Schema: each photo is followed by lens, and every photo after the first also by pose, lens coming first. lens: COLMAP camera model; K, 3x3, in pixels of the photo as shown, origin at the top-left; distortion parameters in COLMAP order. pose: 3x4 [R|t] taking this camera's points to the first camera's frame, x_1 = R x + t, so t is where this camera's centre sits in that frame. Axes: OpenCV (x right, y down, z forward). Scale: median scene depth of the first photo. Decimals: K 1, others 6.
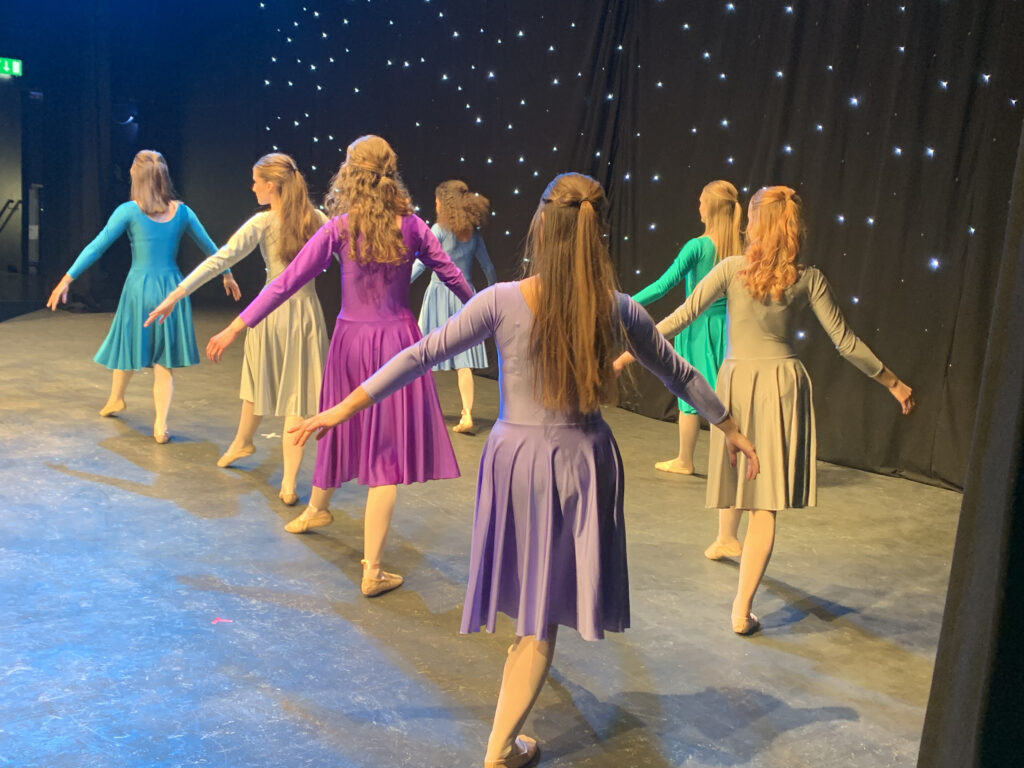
lens RADIAL K [[1230.0, 0, 512.0], [0, 1230.0, 384.0], [0, 0, 1]] dist [0.147038, -0.323968]
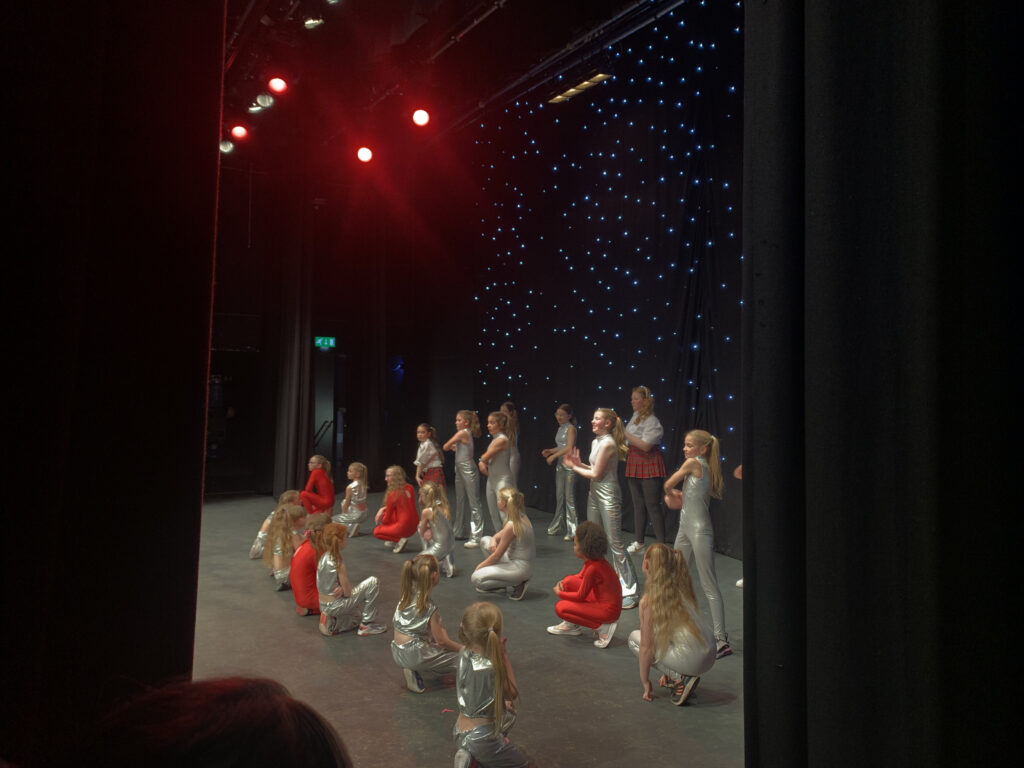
lens RADIAL K [[855.5, 0, 511.3], [0, 855.5, 367.7], [0, 0, 1]] dist [0.106540, -0.140796]
pose [[0.985396, -0.051558, -0.162283, 0.050793], [0.022428, 0.984054, -0.176452, -0.044230], [0.168793, 0.170236, 0.970839, -0.144812]]
